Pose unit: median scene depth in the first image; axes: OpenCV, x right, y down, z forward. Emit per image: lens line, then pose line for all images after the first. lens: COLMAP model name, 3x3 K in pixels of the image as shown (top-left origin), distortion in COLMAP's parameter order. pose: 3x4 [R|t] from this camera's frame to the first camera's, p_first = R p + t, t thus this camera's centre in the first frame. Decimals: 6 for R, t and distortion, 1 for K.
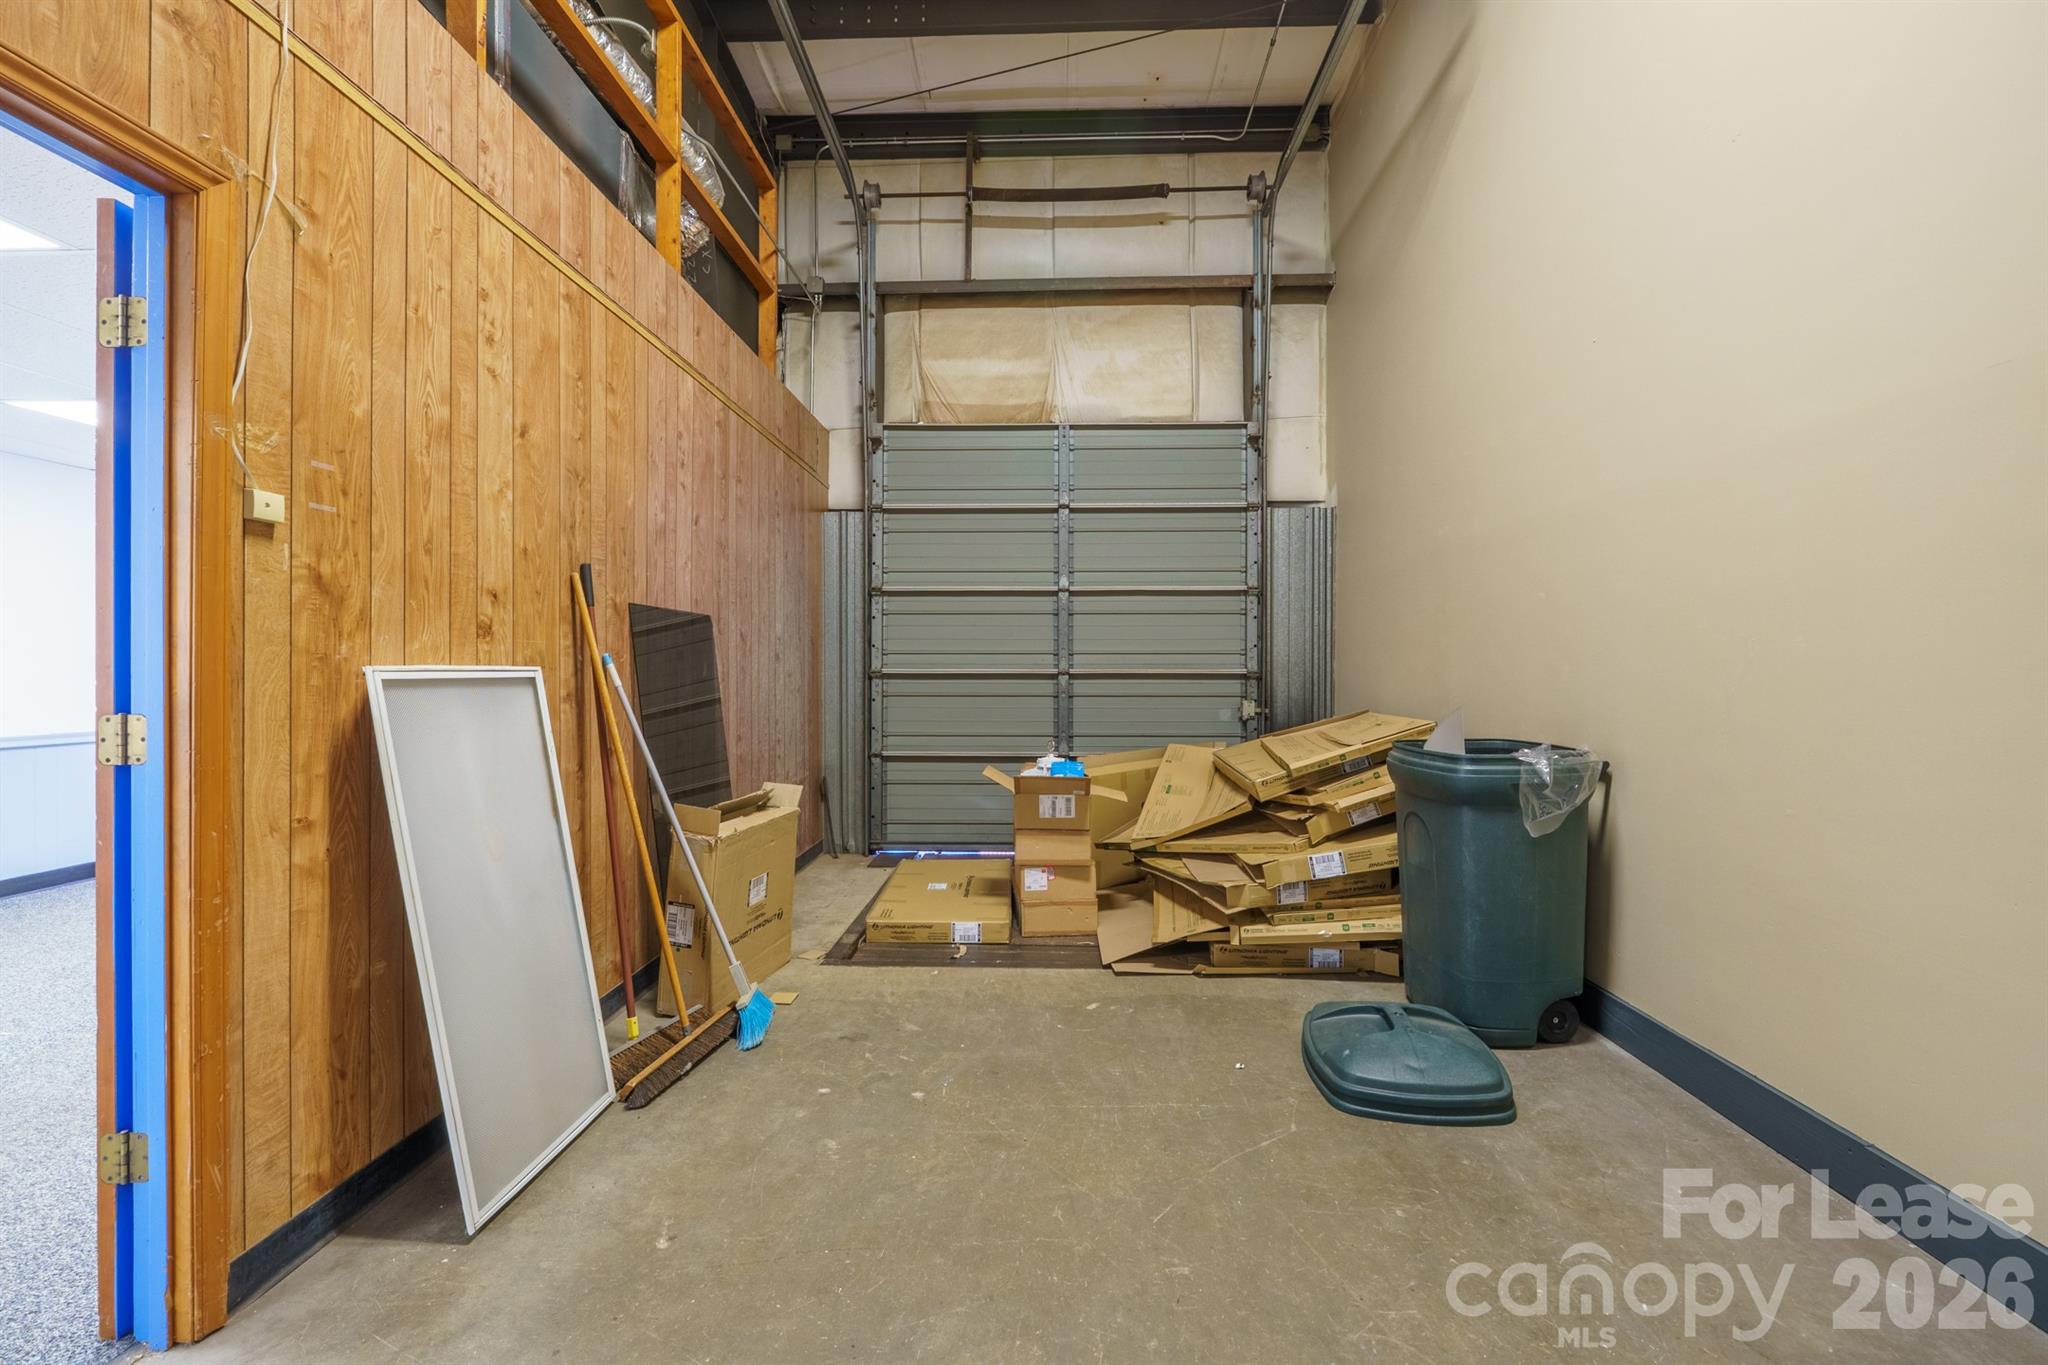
lens RADIAL K [[866.7, 0, 1026.5], [0, 866.7, 675.1], [0, 0, 1]] dist [-0.014123, -0.000271]
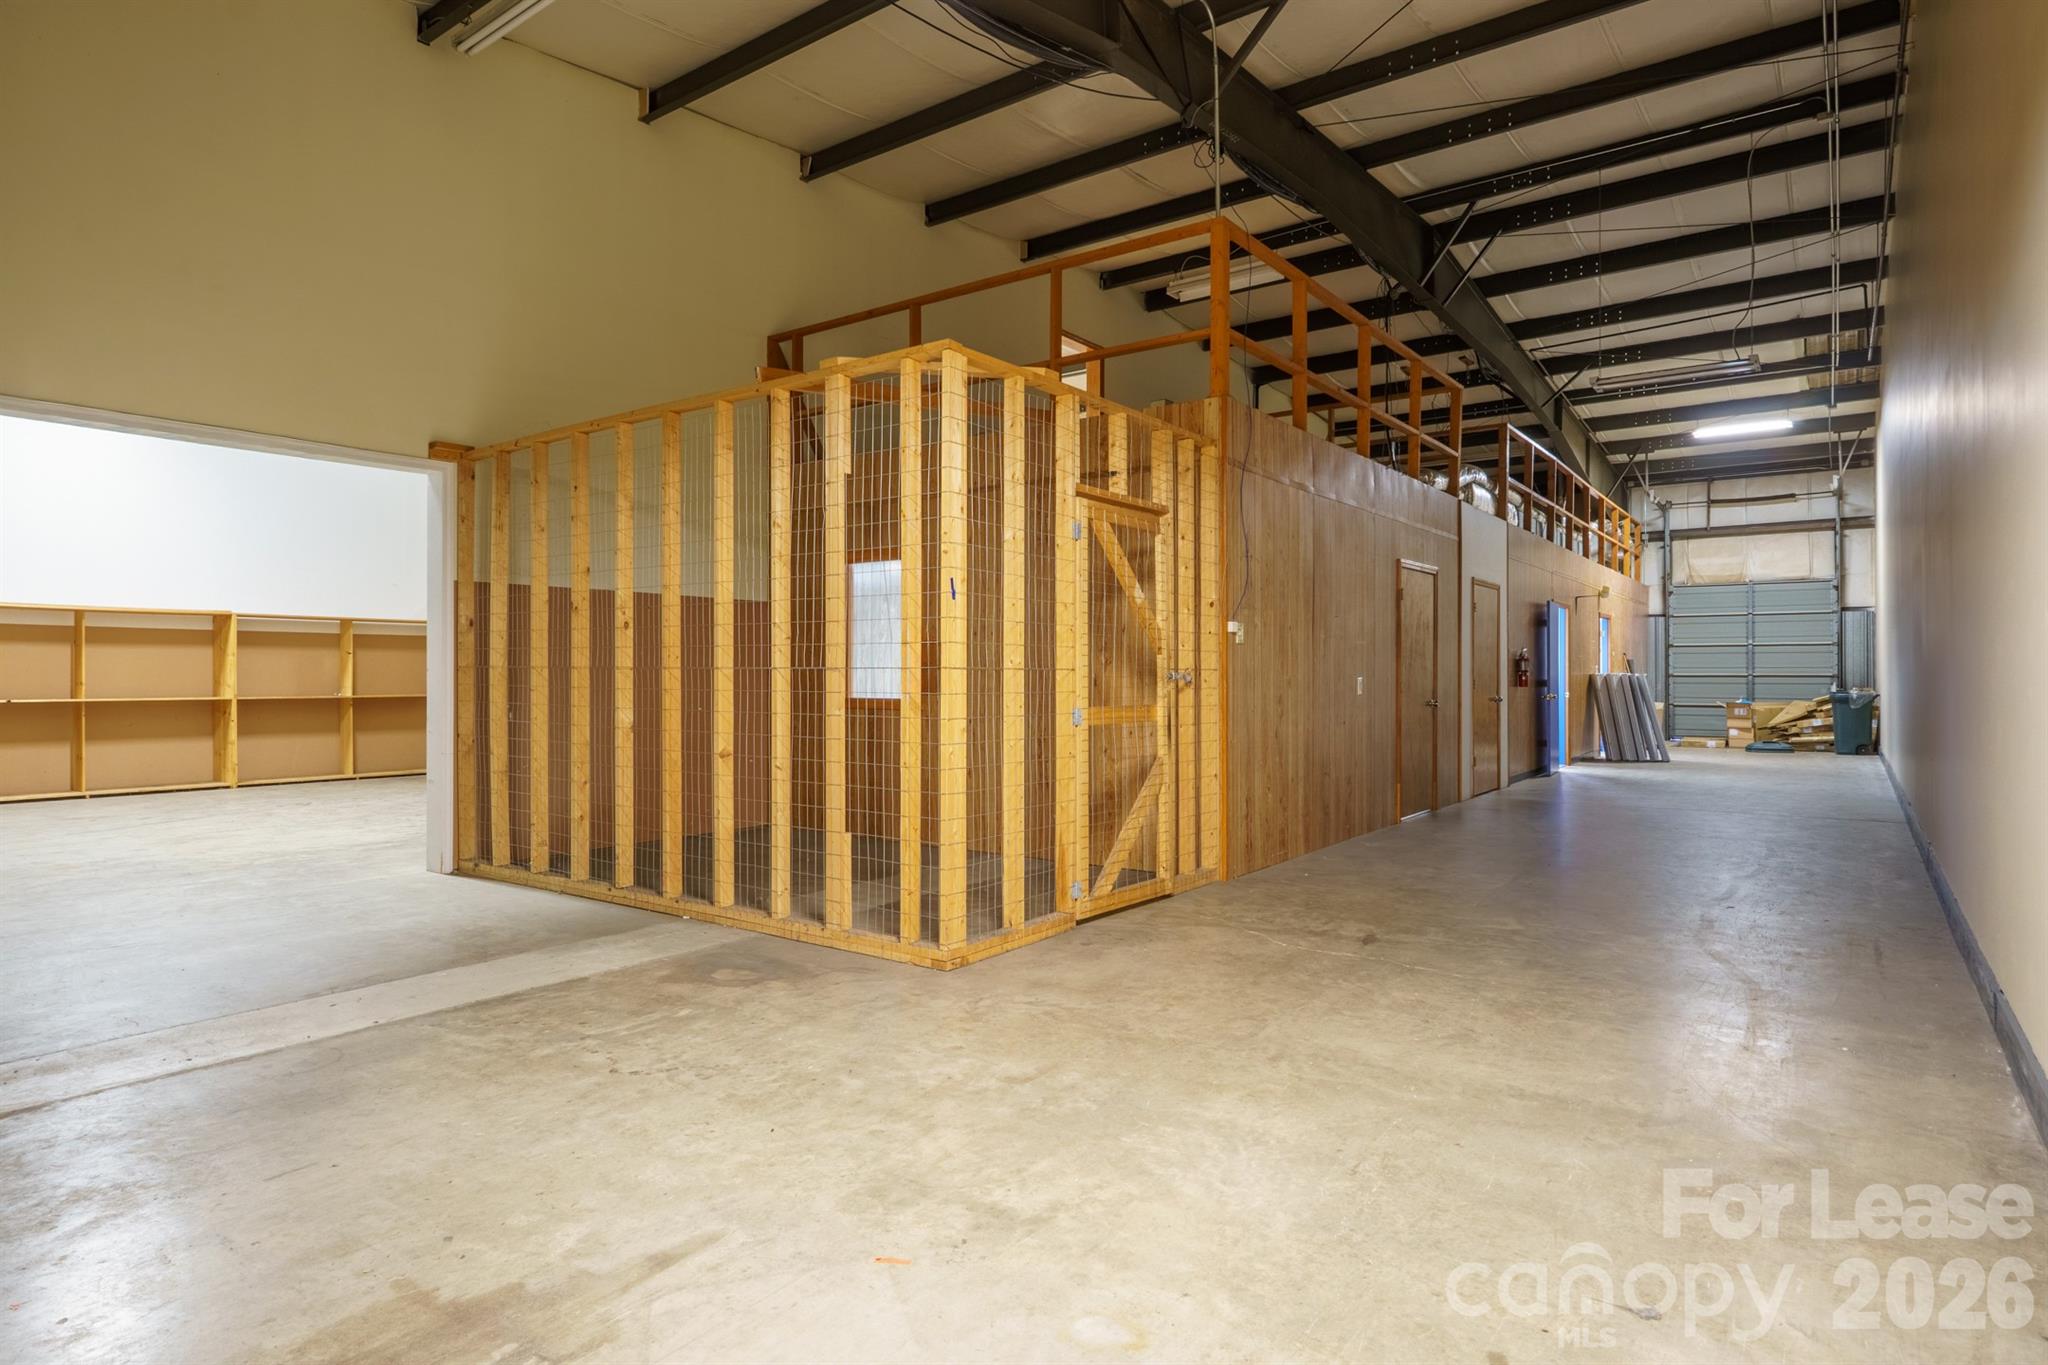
lens RADIAL K [[1118.7, 0, 1026.2], [0, 1118.7, 673.0], [0, 0, 1]] dist [-0.004376, -0.000462]
pose [[0.829715, -0.000404, -0.558188, 0.112096], [-0.003590, 0.999975, -0.006060, 0.020316], [0.558176, 0.007032, 0.829693, -3.106940]]
